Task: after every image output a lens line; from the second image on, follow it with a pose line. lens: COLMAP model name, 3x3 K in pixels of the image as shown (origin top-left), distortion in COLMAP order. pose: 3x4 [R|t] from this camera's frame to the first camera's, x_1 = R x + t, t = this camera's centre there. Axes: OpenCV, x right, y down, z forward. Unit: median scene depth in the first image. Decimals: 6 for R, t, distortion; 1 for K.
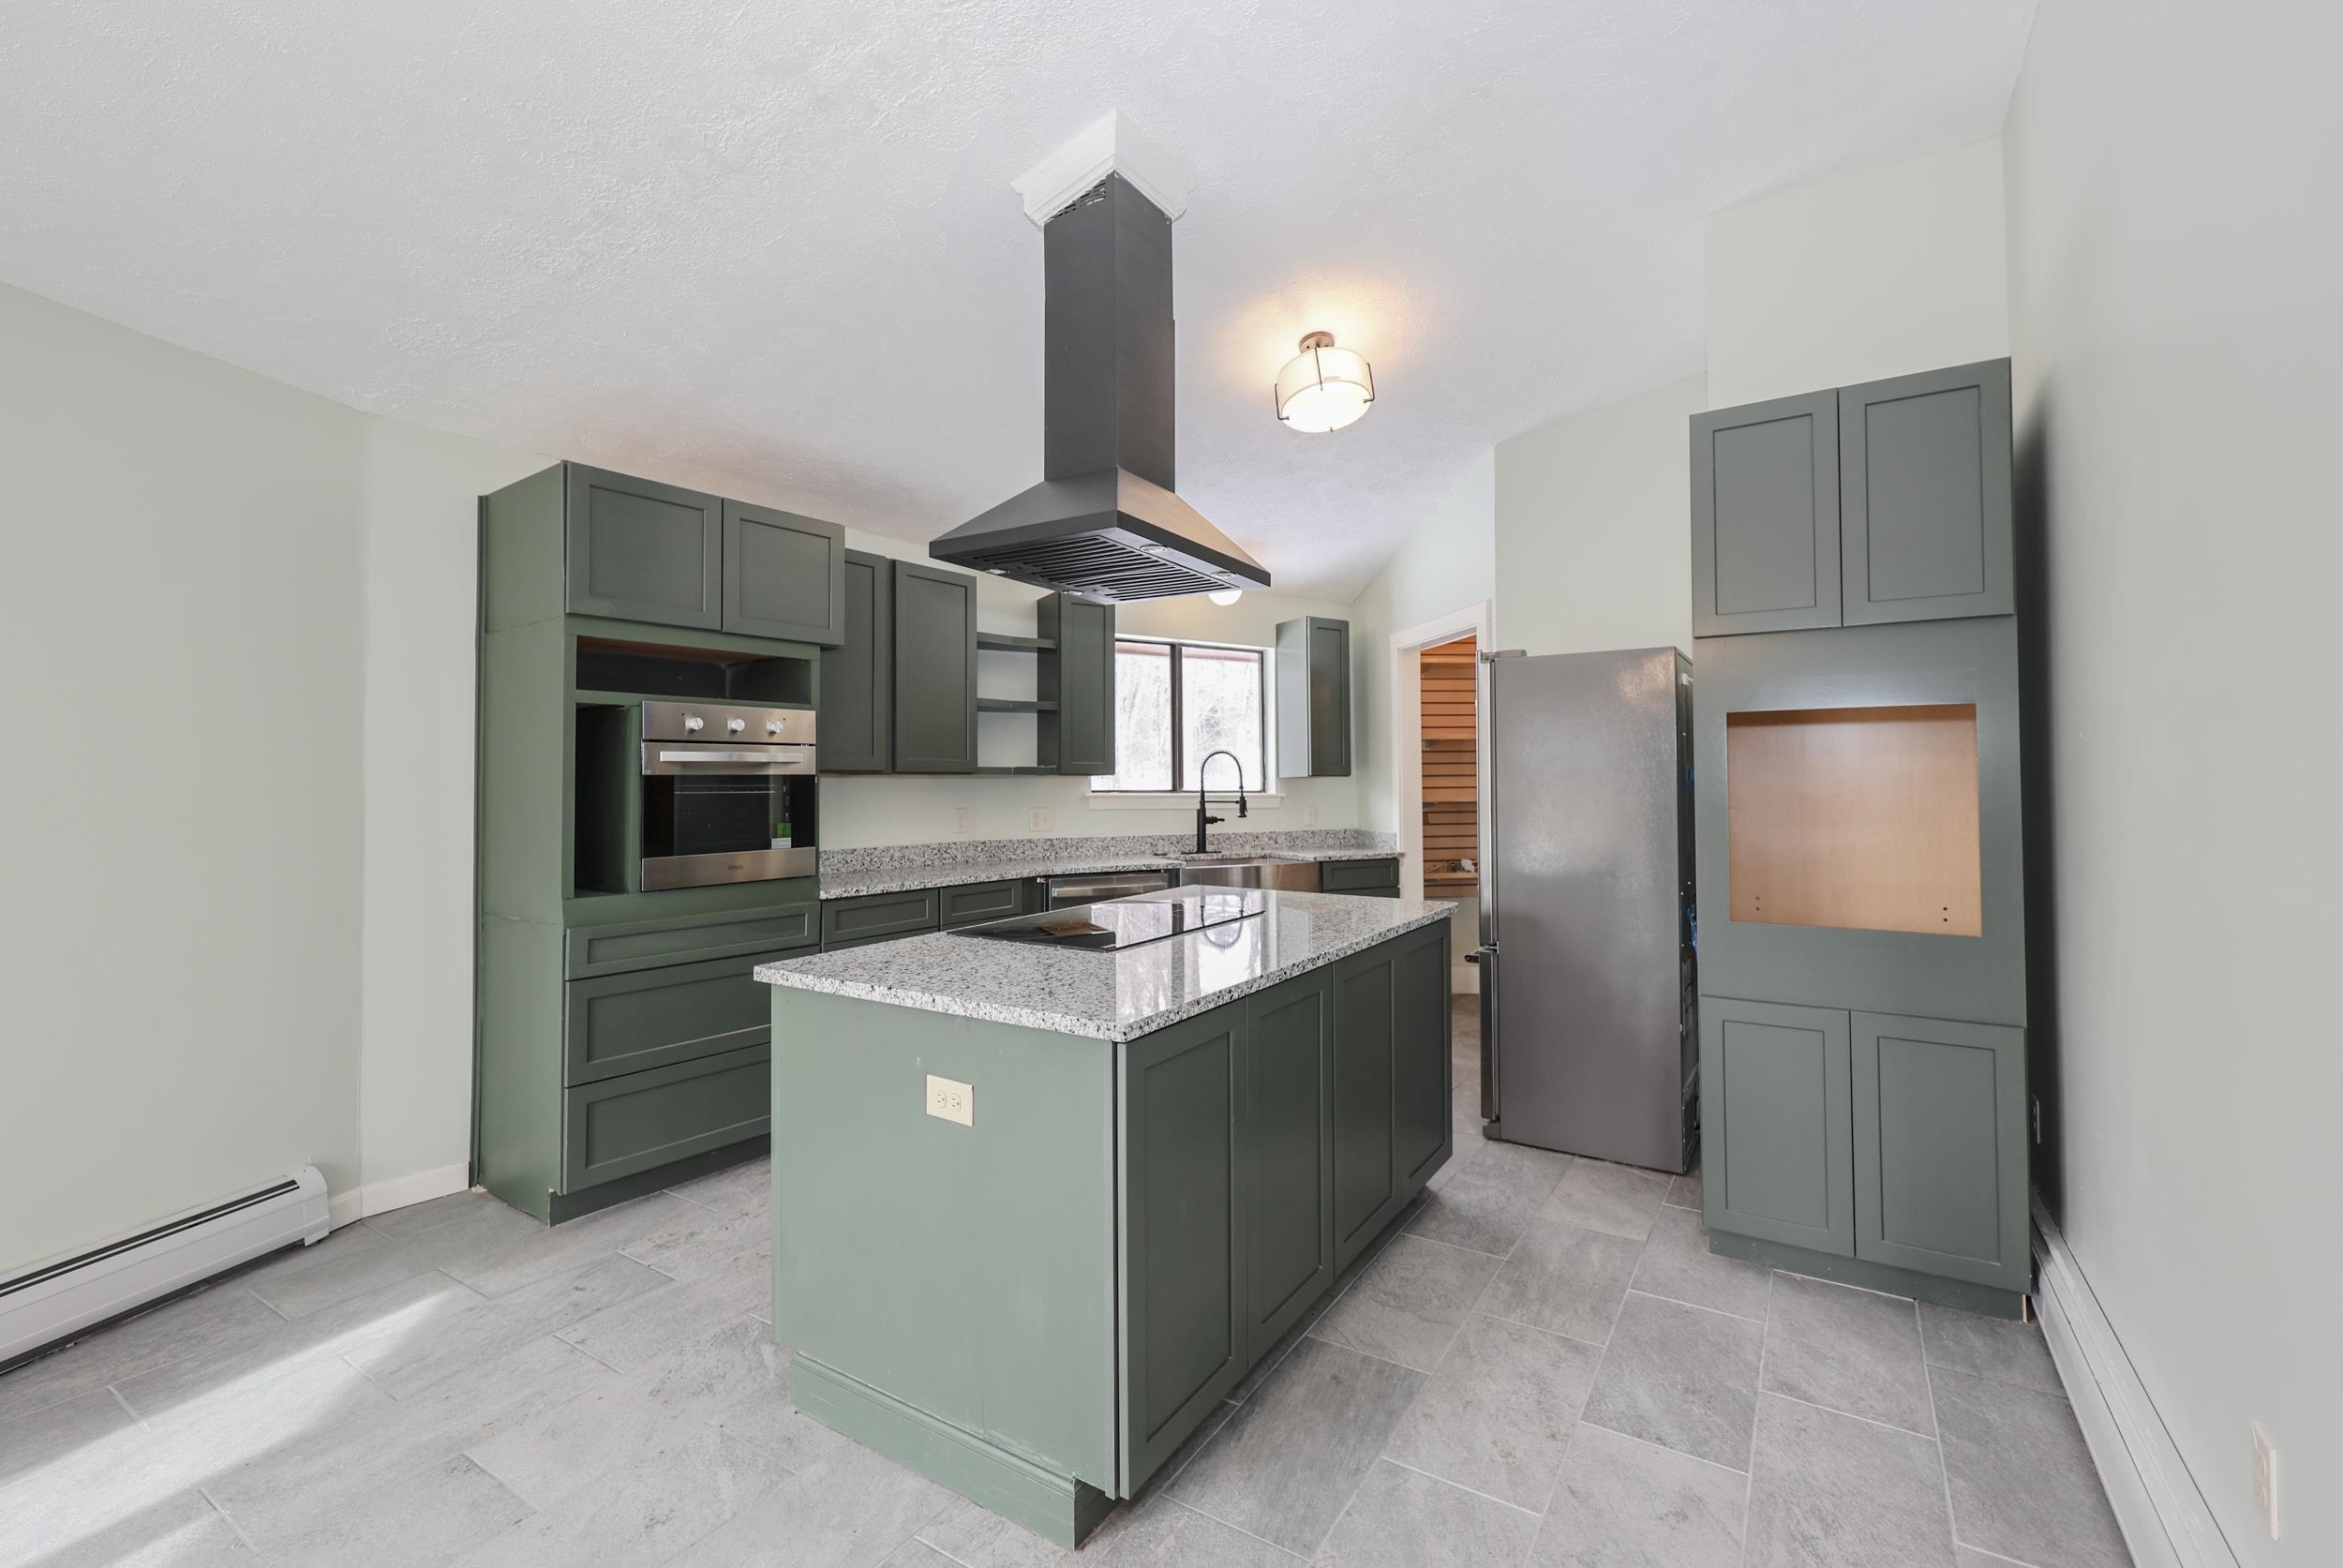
lens RADIAL K [[1010.3, 0, 1192.2], [0, 1010.3, 771.9], [0, 0, 1]] dist [0.004142, 0.000094]
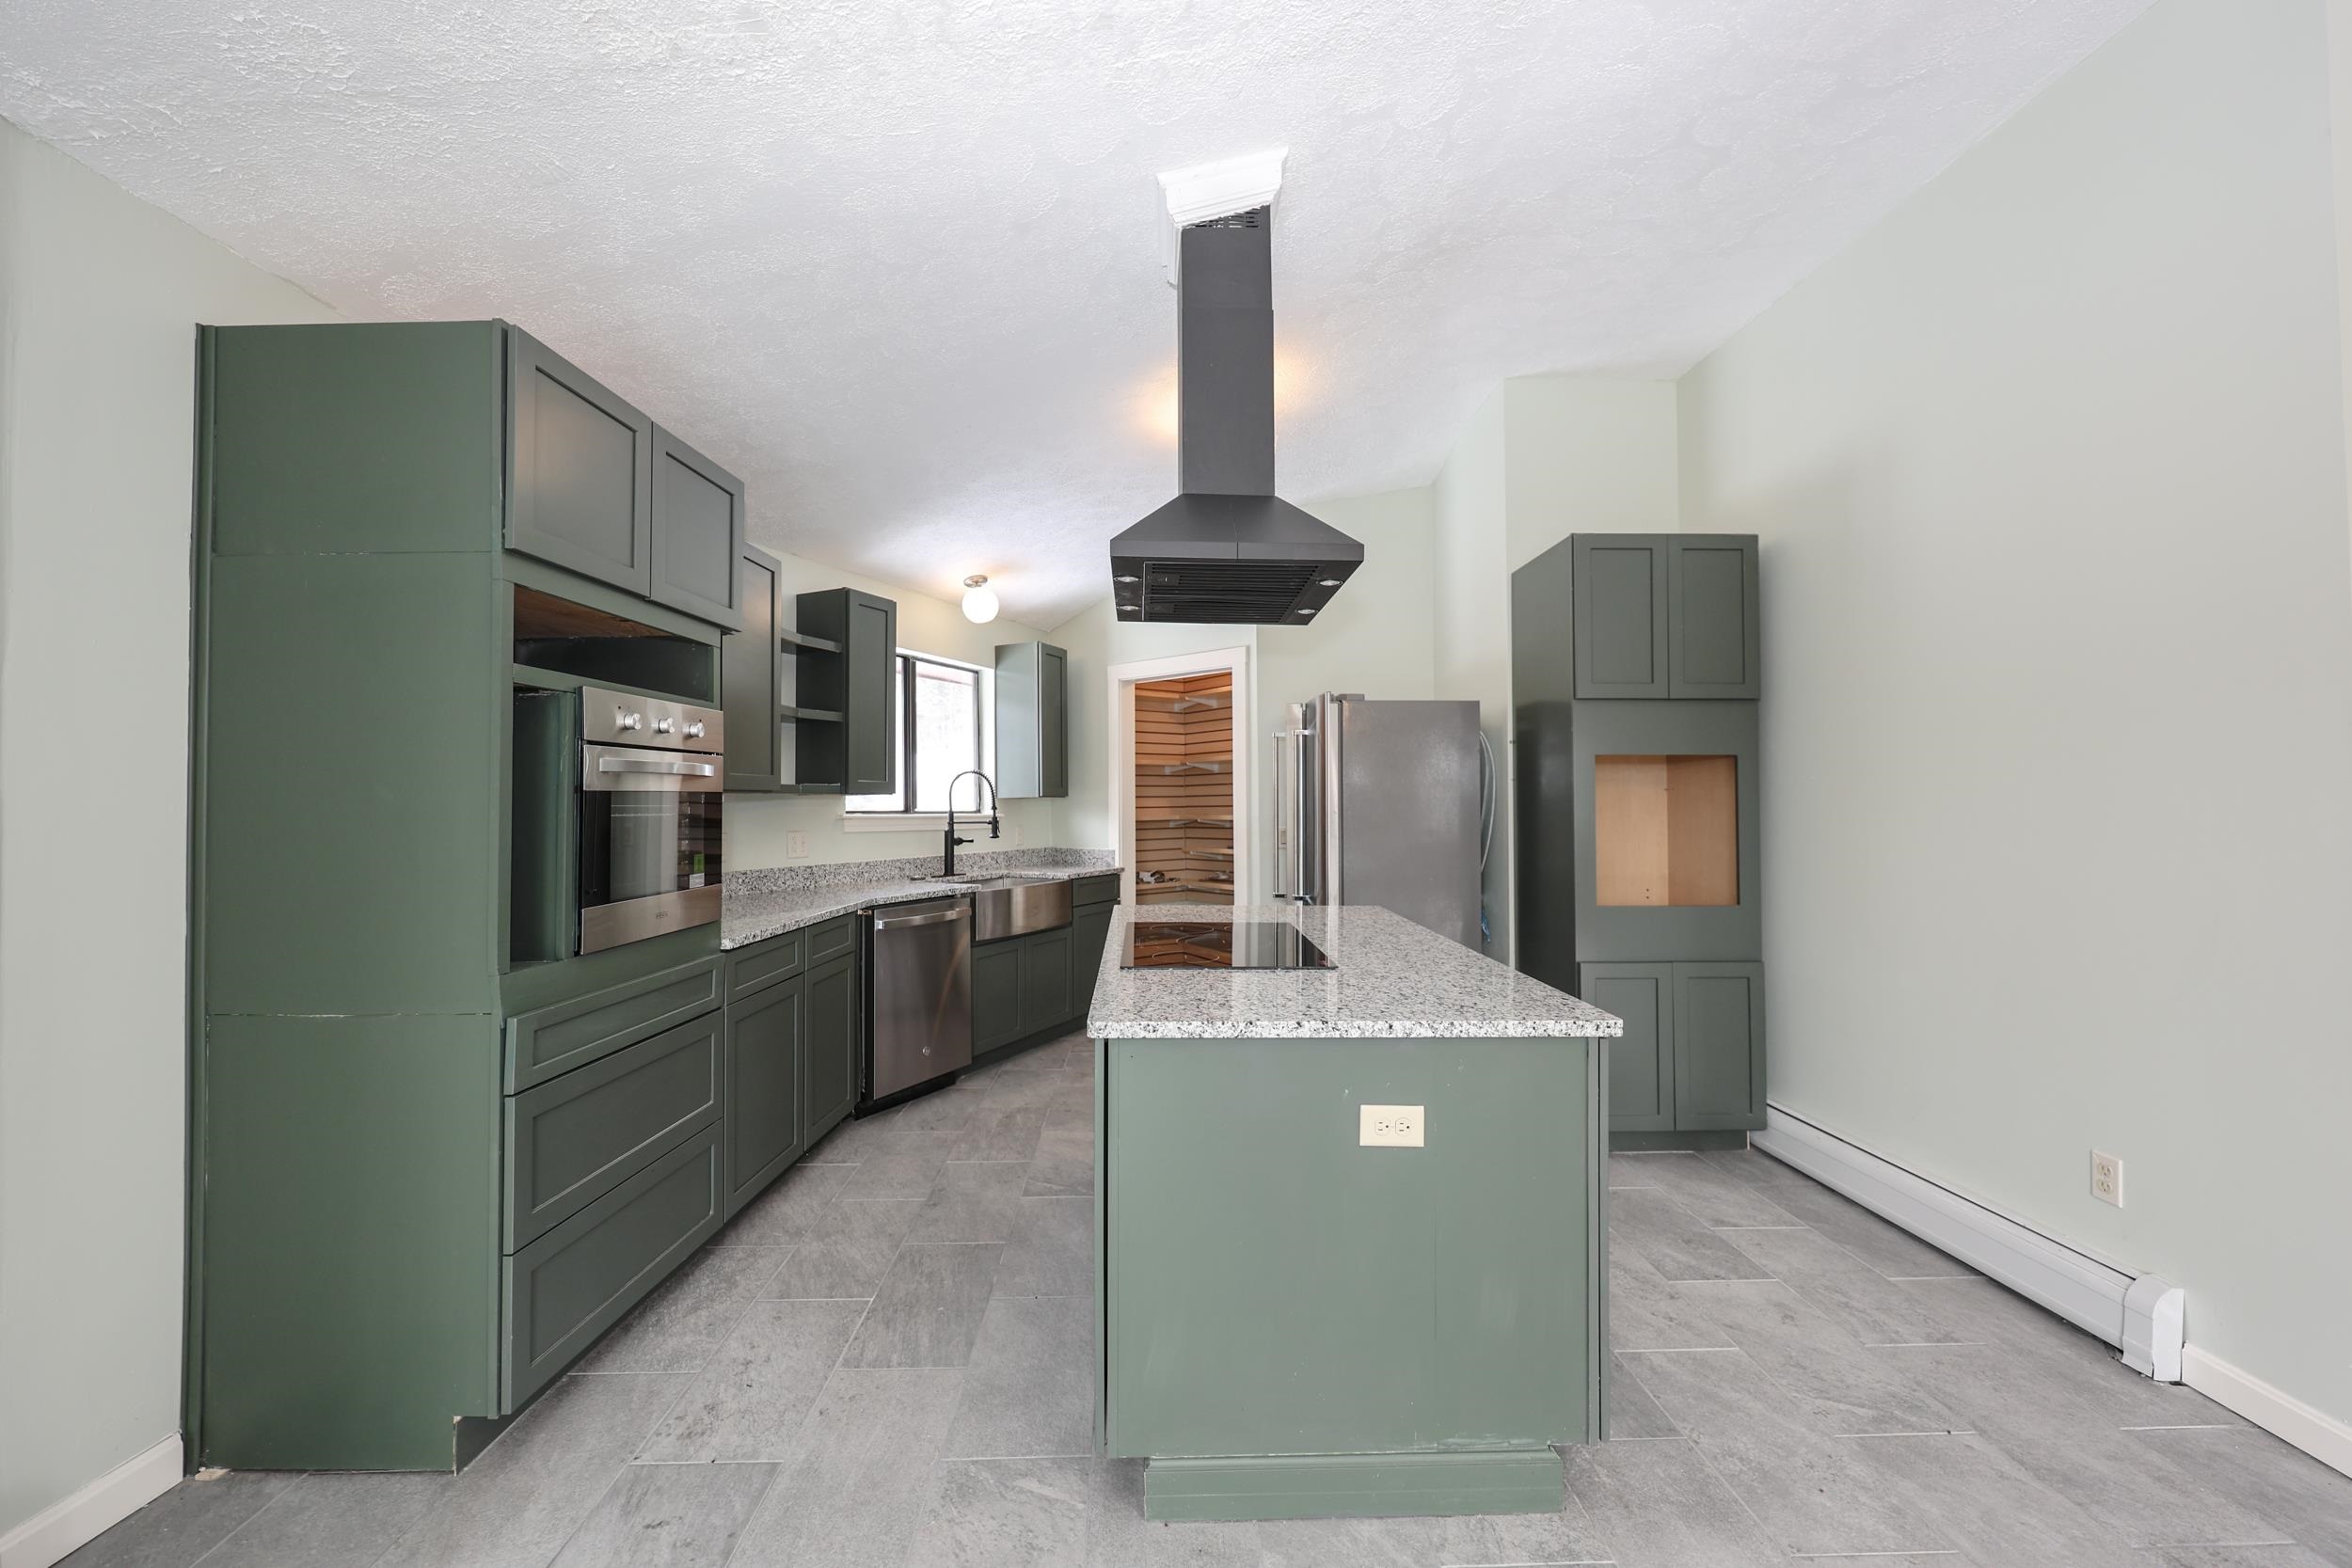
lens RADIAL K [[952.9, 0, 1177.5], [0, 952.9, 793.0], [0, 0, 1]] dist [0.003227, 0.000064]
pose [[0.826213, 0.010064, 0.563268, -0.500071], [-0.010274, 0.999943, -0.002797, 0.002048], [-0.563264, -0.003476, 0.826270, 0.185452]]
